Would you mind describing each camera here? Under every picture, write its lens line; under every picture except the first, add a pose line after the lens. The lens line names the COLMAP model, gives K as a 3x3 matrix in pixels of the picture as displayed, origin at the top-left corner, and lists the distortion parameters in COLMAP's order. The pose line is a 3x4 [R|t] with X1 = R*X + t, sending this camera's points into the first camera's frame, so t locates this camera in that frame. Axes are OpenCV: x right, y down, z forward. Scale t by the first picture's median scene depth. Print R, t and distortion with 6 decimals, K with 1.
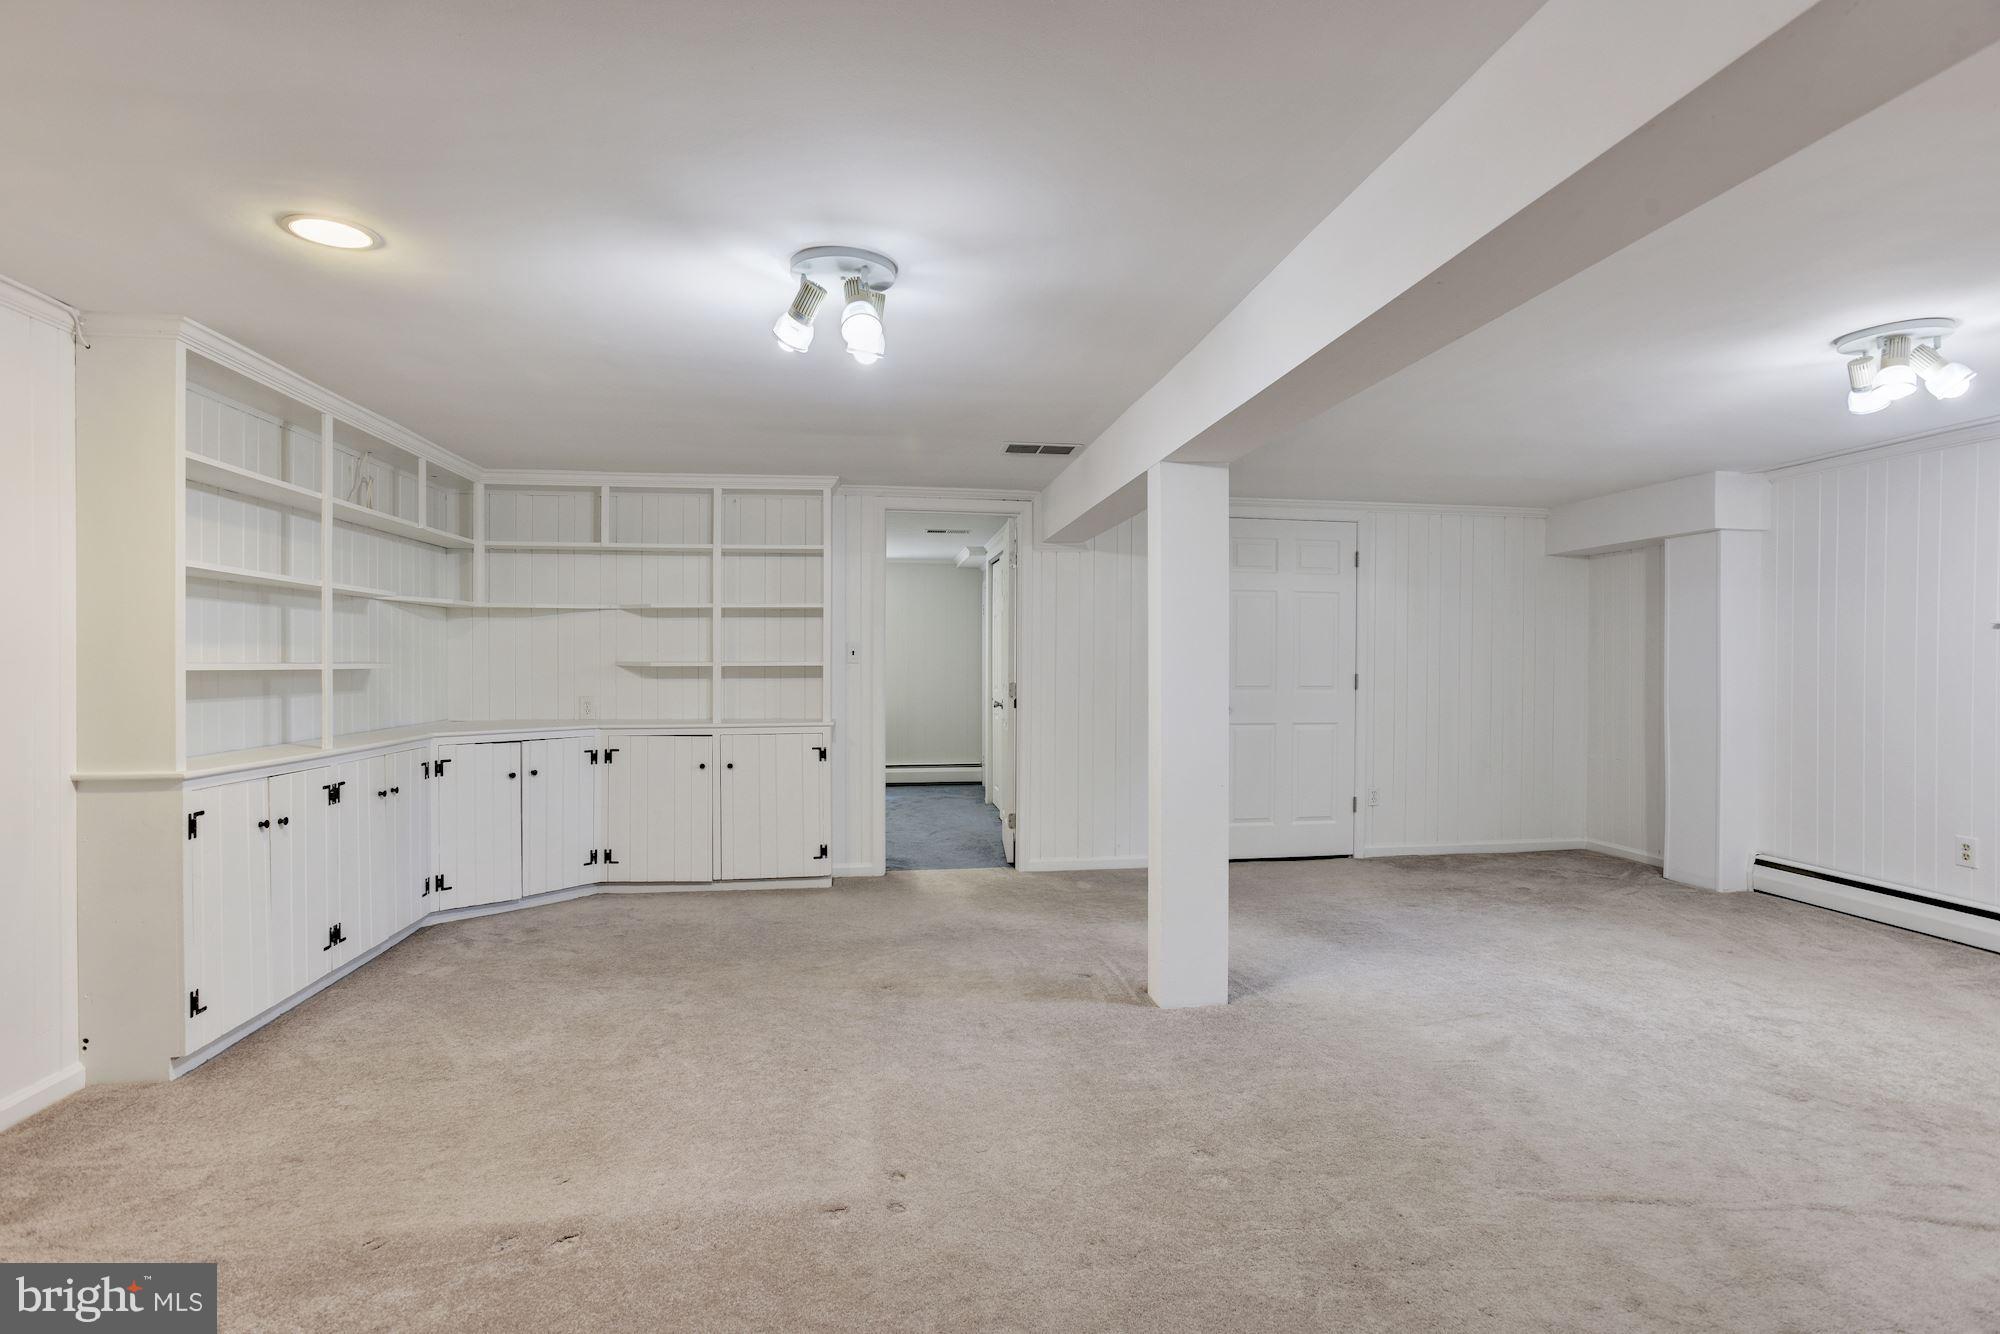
lens RADIAL K [[972.4, 0, 1009.8], [0, 972.4, 651.9], [0, 0, 1]] dist [-0.065694, 0.030650]
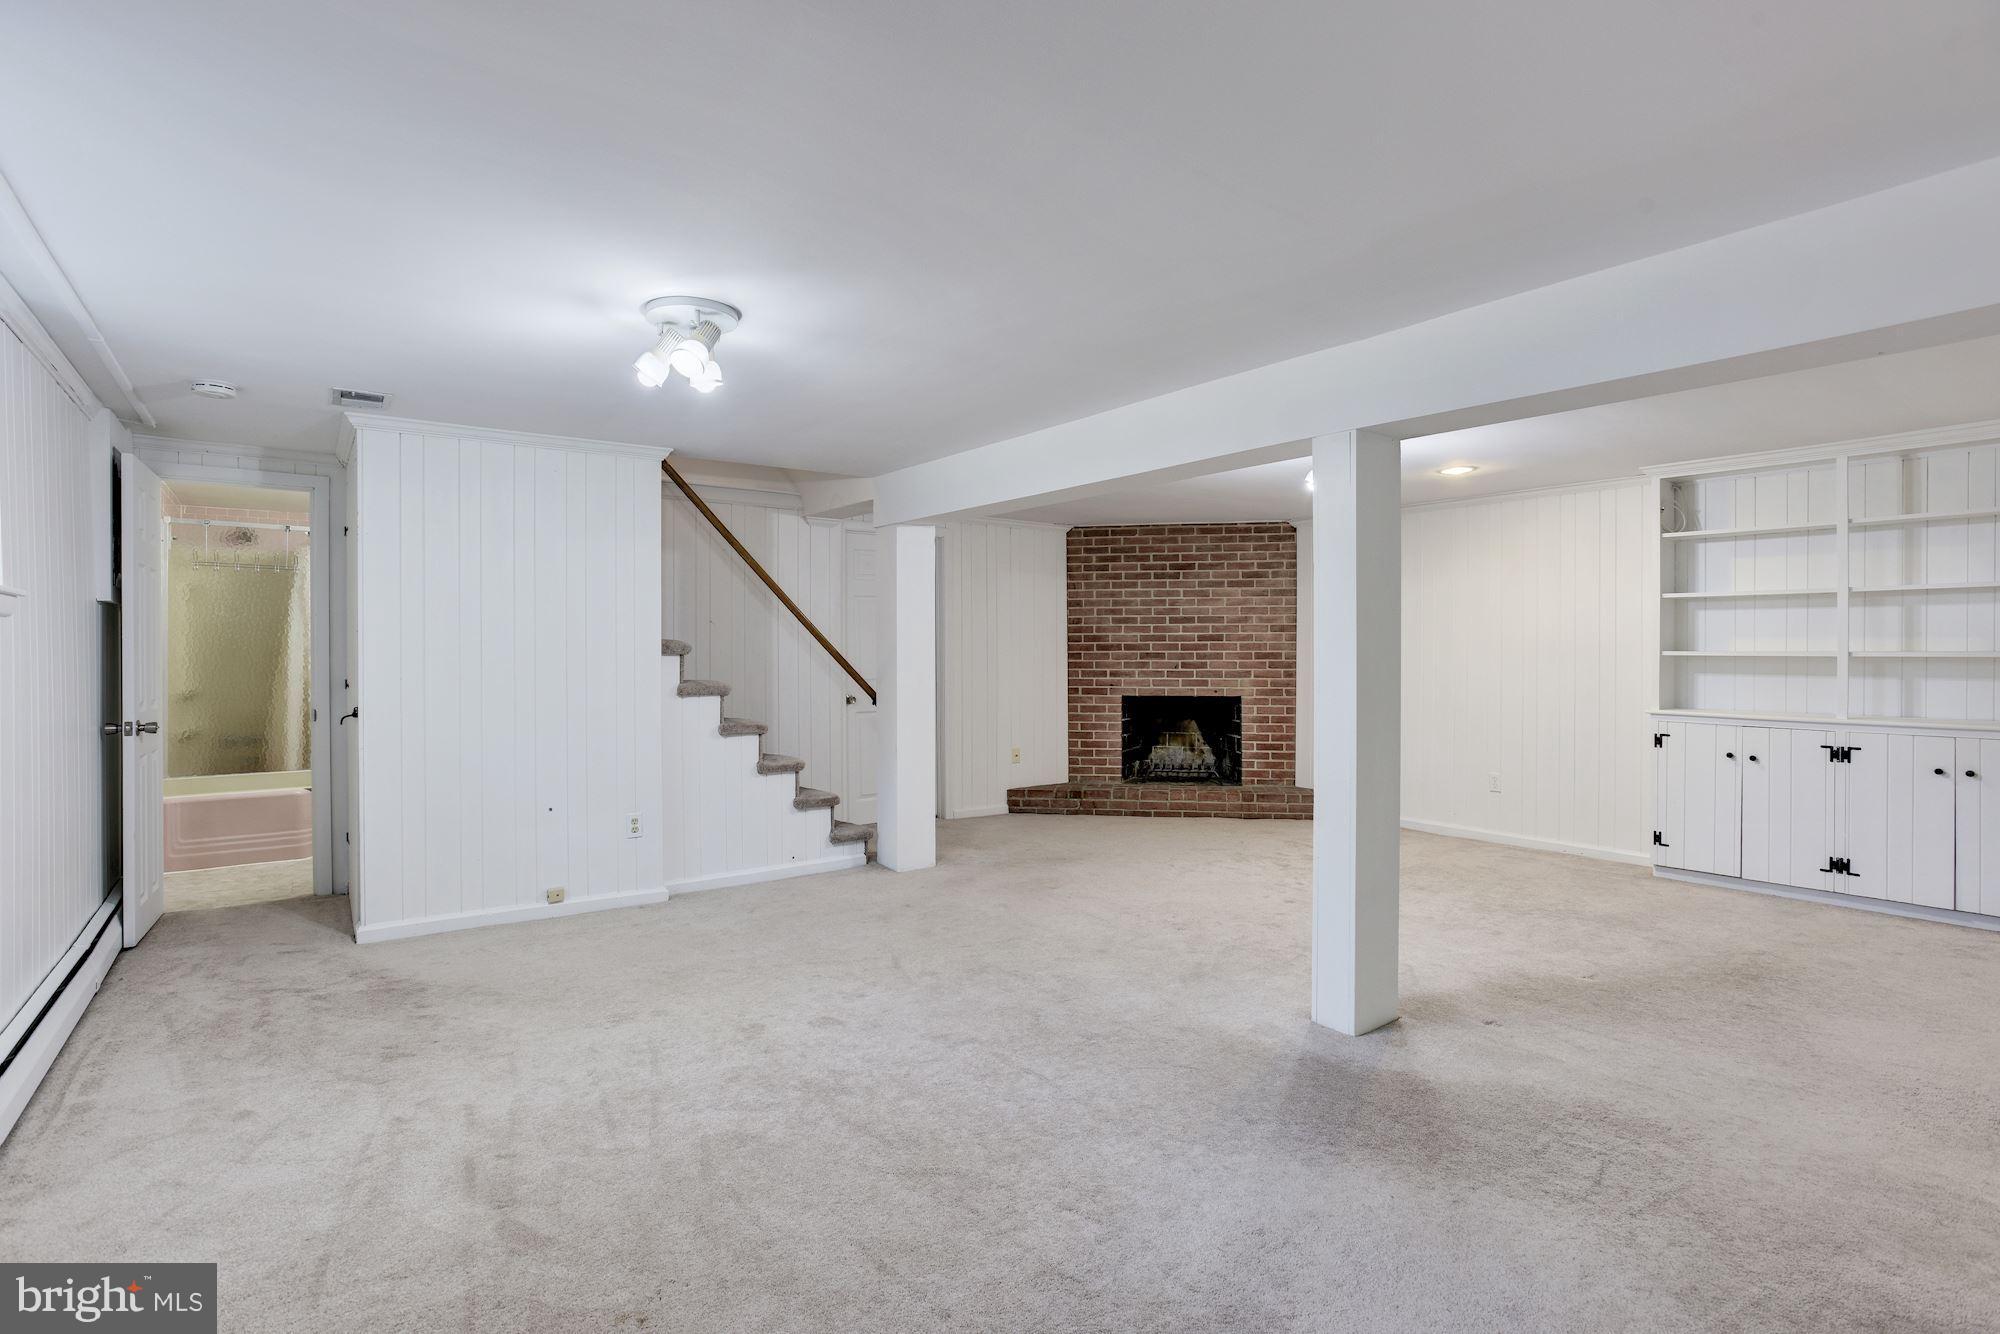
lens RADIAL K [[972.4, 0, 1009.8], [0, 972.4, 651.9], [0, 0, 1]] dist [-0.065694, 0.030650]
pose [[-0.890007, 0.008952, -0.455860, 1.081134], [0.011020, 0.999938, -0.001879, 0.008440], [0.455814, -0.006695, -0.890050, 2.127218]]
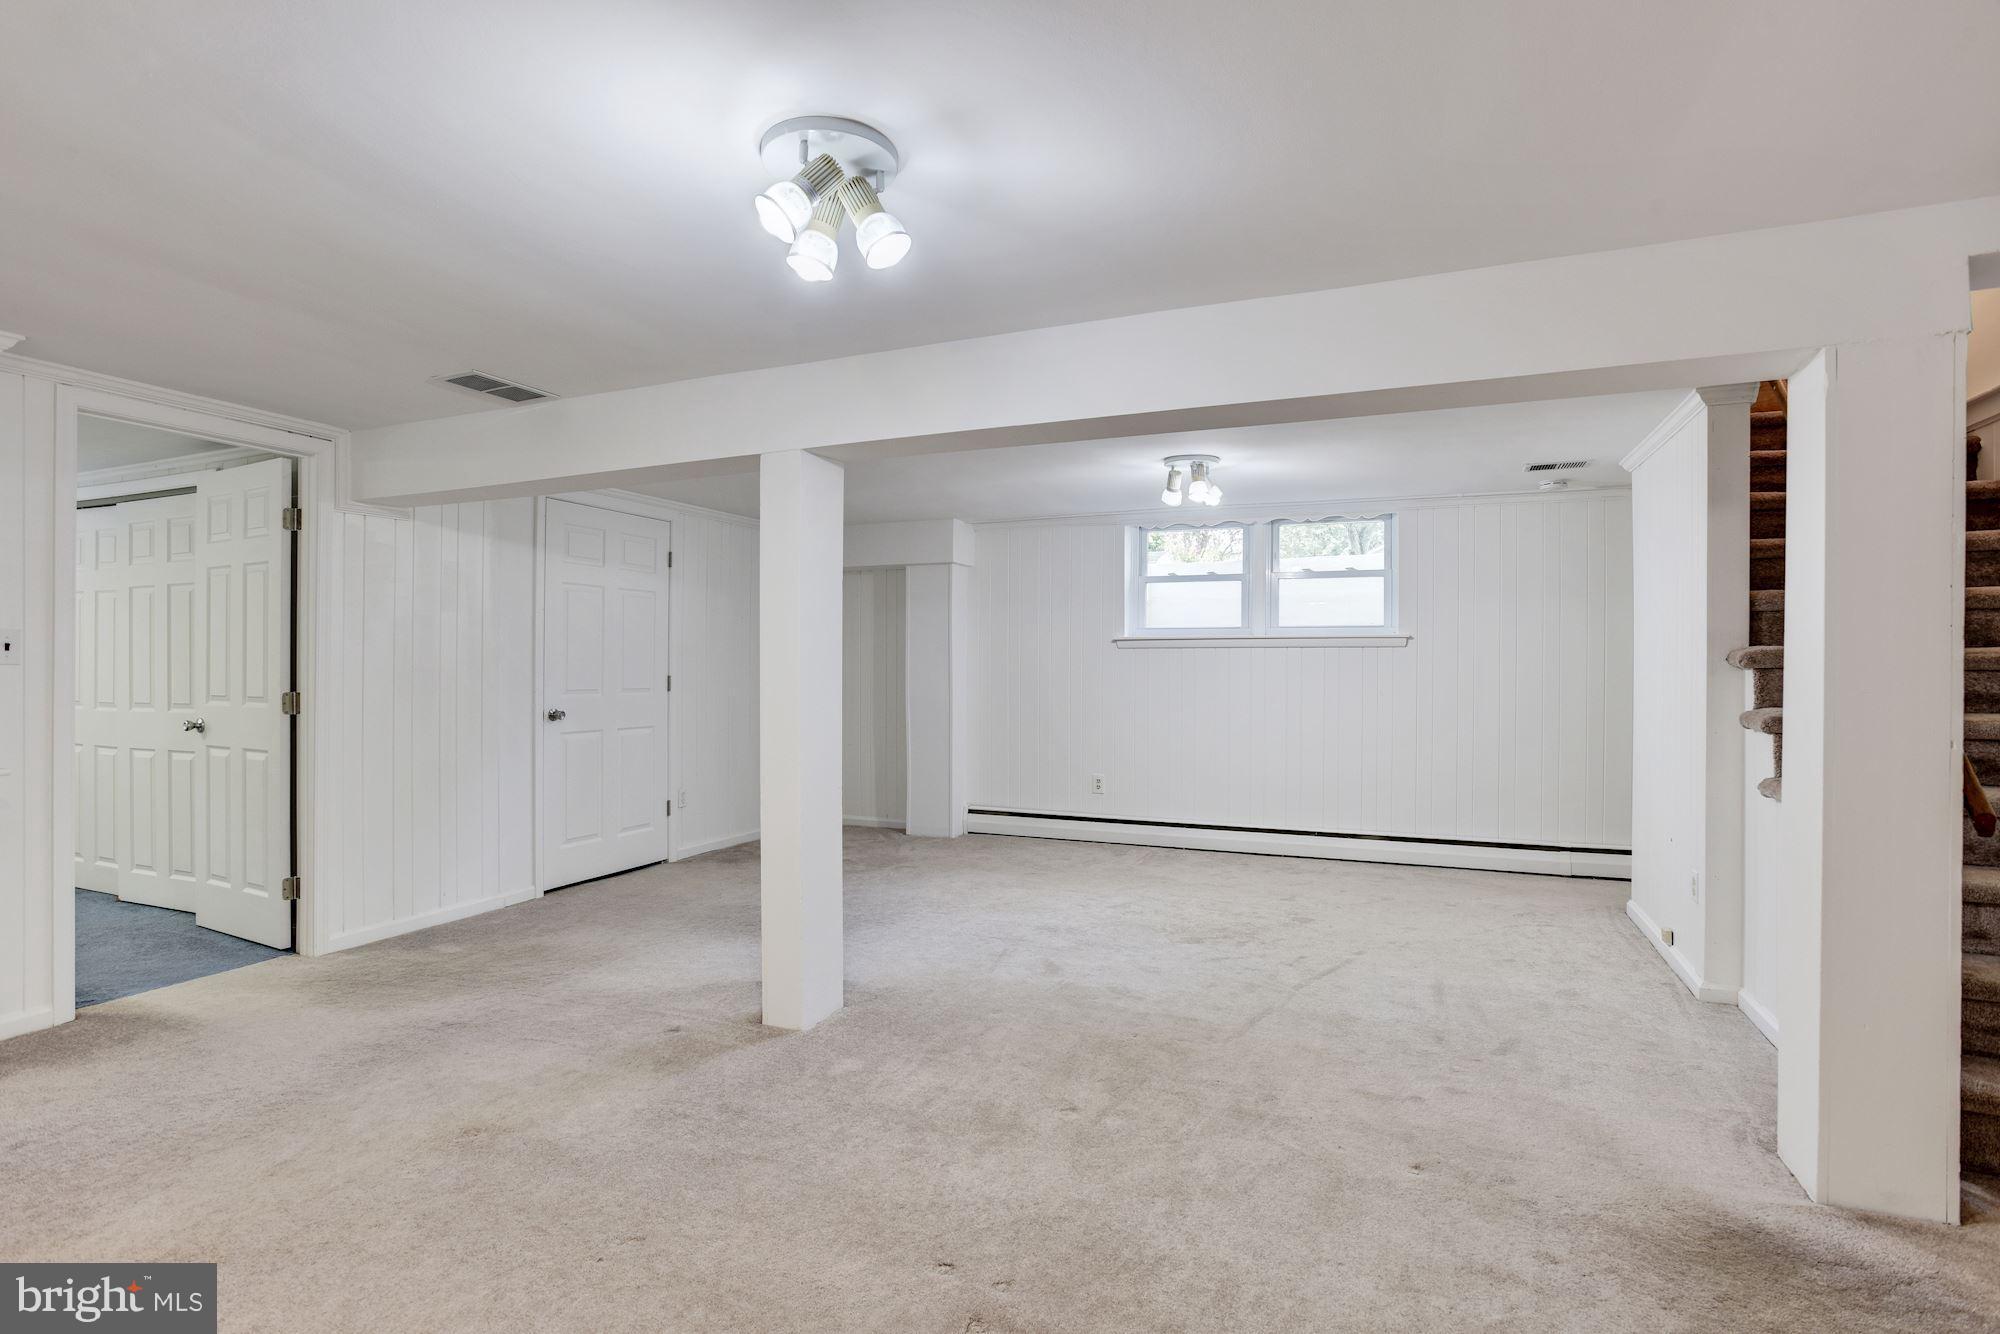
lens RADIAL K [[972.4, 0, 1009.8], [0, 972.4, 651.9], [0, 0, 1]] dist [-0.065694, 0.030650]
pose [[0.517616, 0.010243, 0.855552, -0.427830], [-0.008522, 0.999940, -0.006816, 0.003828], [-0.855570, -0.003763, 0.517673, 0.269120]]
